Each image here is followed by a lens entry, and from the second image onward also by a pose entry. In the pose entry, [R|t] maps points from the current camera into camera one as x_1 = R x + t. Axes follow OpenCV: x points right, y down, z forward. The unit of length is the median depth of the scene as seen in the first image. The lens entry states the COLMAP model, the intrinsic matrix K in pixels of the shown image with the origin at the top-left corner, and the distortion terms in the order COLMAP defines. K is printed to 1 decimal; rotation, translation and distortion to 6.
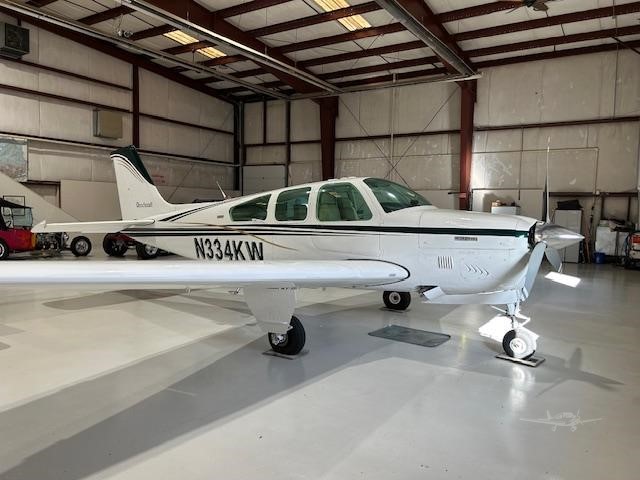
lens RADIAL K [[476.8, 0, 320.0], [0, 476.8, 240.0], [0, 0, 1]] dist [0.062422, -0.063927]
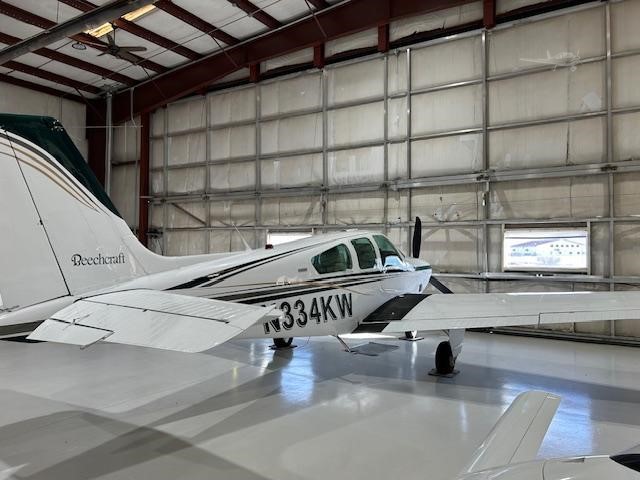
lens RADIAL K [[476.8, 0, 320.0], [0, 476.8, 240.0], [0, 0, 1]] dist [0.062422, -0.063927]
pose [[0.015916, 0.002498, 0.999870, -0.619576], [0.058665, 0.998272, -0.003428, -0.058640], [-0.998151, 0.058712, 0.015742, 0.596392]]
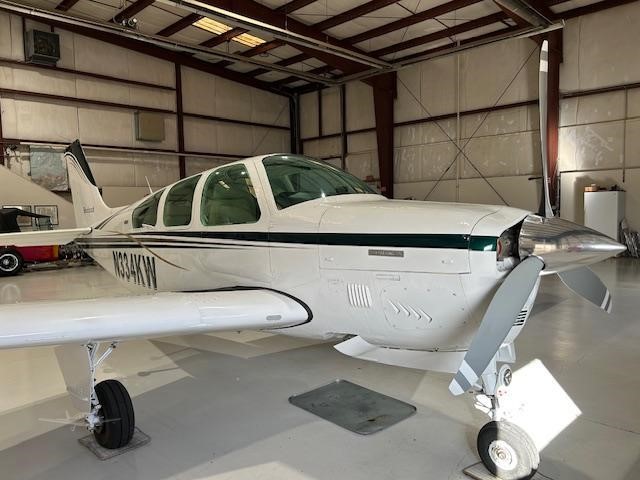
lens RADIAL K [[476.8, 0, 320.0], [0, 476.8, 240.0], [0, 0, 1]] dist [0.062422, -0.063927]
pose [[0.976330, -0.026578, -0.214648, 0.154643], [0.027718, 0.999613, 0.002304, -0.009182], [0.214503, -0.008199, 0.976689, 0.207046]]
